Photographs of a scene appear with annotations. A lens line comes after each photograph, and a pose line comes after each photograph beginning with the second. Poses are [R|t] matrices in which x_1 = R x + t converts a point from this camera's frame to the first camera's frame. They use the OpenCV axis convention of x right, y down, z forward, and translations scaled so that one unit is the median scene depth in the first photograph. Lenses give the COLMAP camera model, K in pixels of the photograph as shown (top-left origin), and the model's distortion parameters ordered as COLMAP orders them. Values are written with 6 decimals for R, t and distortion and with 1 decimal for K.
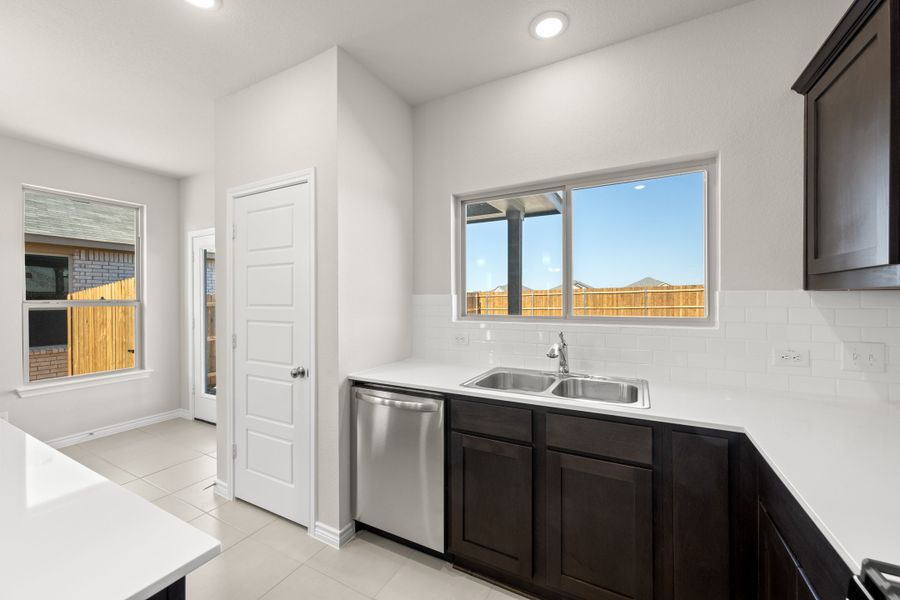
lens RADIAL K [[354.1, 0, 450.0], [0, 354.1, 300.0], [0, 0, 1]] dist [0.000571, -0.000188]
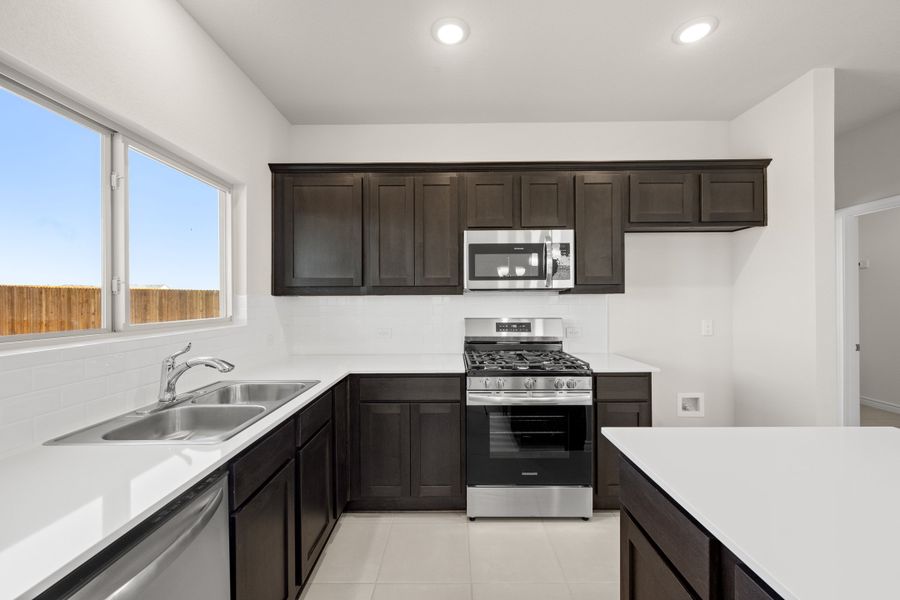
lens RADIAL K [[354.1, 0, 450.0], [0, 354.1, 300.0], [0, 0, 1]] dist [0.000571, -0.000188]
pose [[-0.463515, 0.006097, 0.886068, -0.509493], [0.010964, 0.999939, -0.001146, 0.001305], [-0.886021, 0.009184, -0.463554, 0.680115]]
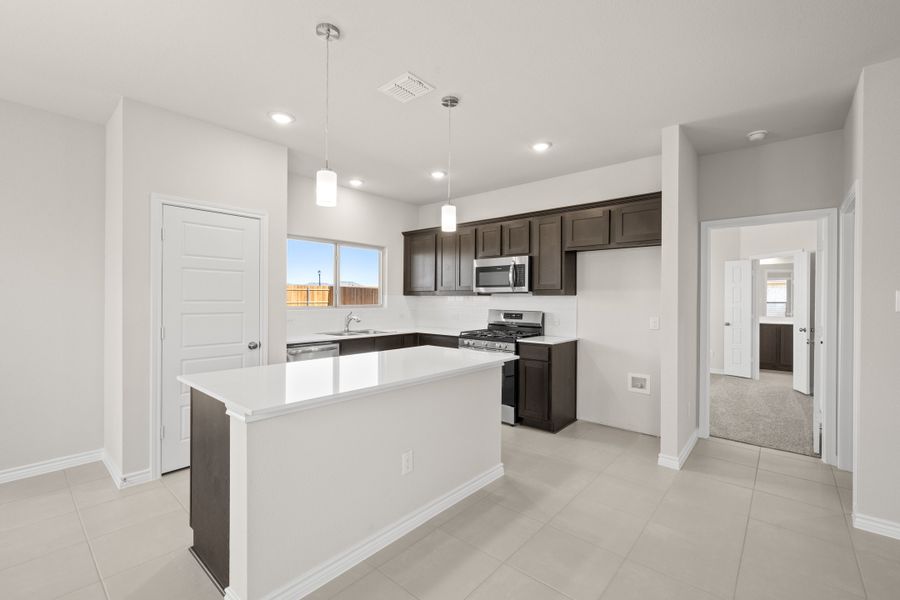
lens RADIAL K [[388.9, 0, 451.9], [0, 388.9, 299.3], [0, 0, 1]] dist [0.001317, 0.000136]
pose [[0.219088, 0.002609, 0.975702, -1.588930], [-0.003483, 0.999992, -0.001892, 0.008846], [-0.975699, -0.002984, 0.219095, -0.147722]]
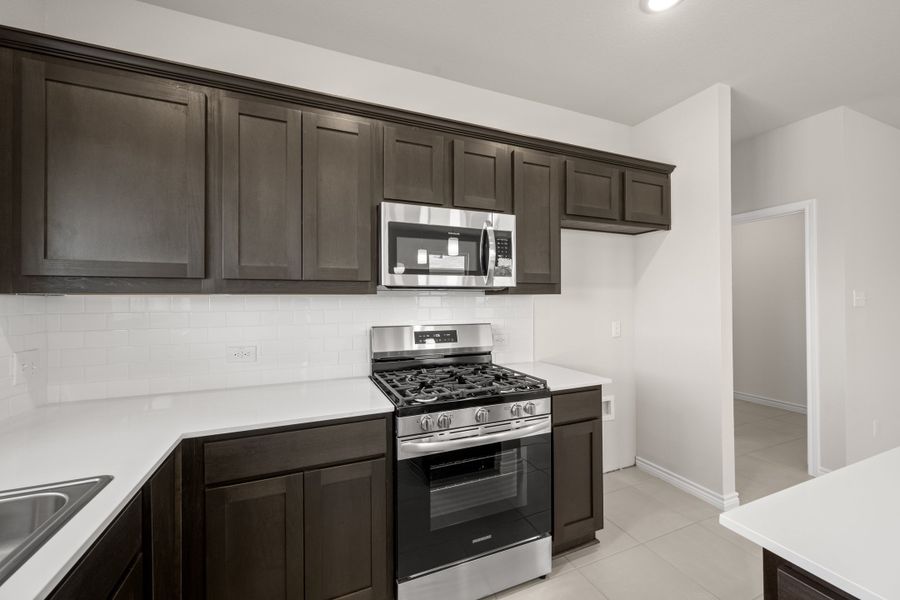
lens RADIAL K [[354.1, 0, 450.0], [0, 354.1, 300.0], [0, 0, 1]] dist [0.000571, -0.000188]
pose [[-0.777419, 0.008079, 0.628931, -0.180037], [0.010549, 0.999944, 0.000195, -0.001676], [-0.628895, 0.006786, -0.777461, 0.635390]]
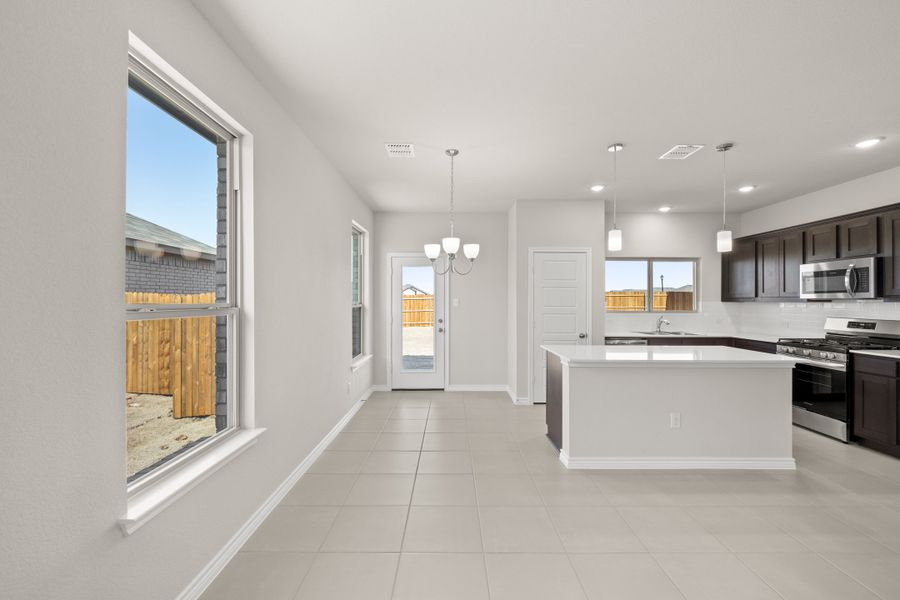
lens RADIAL K [[365.4, 0, 450.0], [0, 365.4, 300.0], [0, 0, 1]] dist [-0.001673, -0.000239]
pose [[0.882302, 0.008235, 0.470611, -1.981490], [-0.004615, 0.999950, -0.008845, -0.000689], [-0.470661, 0.005632, 0.882296, -0.587886]]
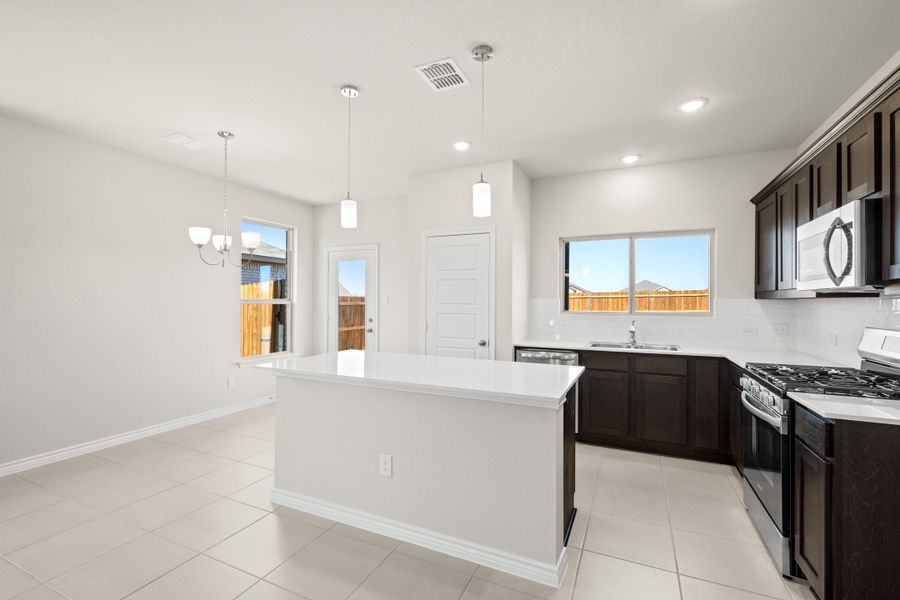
lens RADIAL K [[398.6, 0, 450.0], [0, 398.6, 300.0], [0, 0, 1]] dist [-0.000222, -0.000054]
pose [[0.998298, 0.010624, 0.057344, -0.602972], [-0.010261, 0.999925, -0.006632, 0.008155], [-0.057410, 0.006032, 0.998332, -0.807722]]
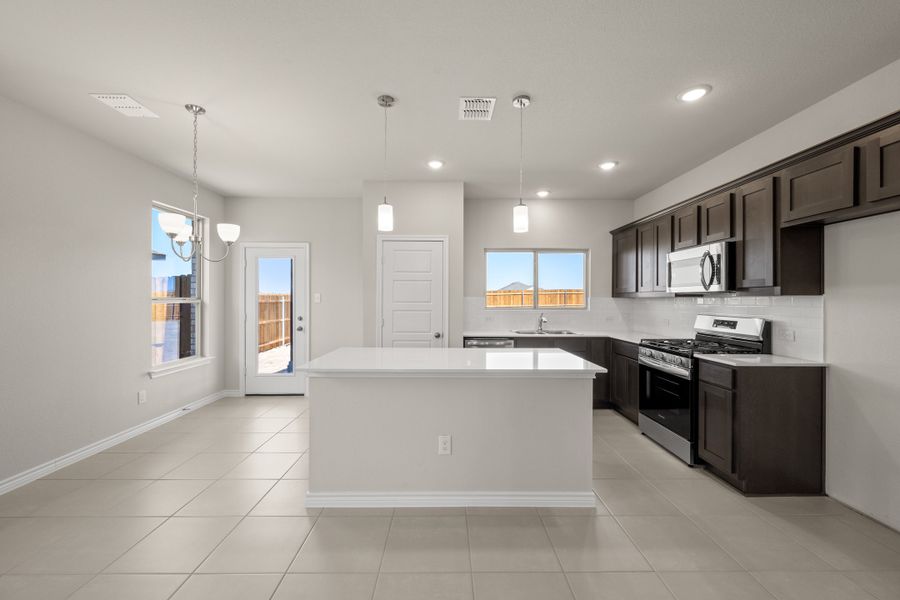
lens RADIAL K [[354.1, 0, 450.0], [0, 354.1, 300.0], [0, 0, 1]] dist [0.000571, -0.000188]
pose [[0.877325, 0.007023, 0.479845, -1.150597], [-0.005883, 0.999975, -0.003879, 0.009734], [-0.479860, 0.000580, 0.877345, -0.691754]]
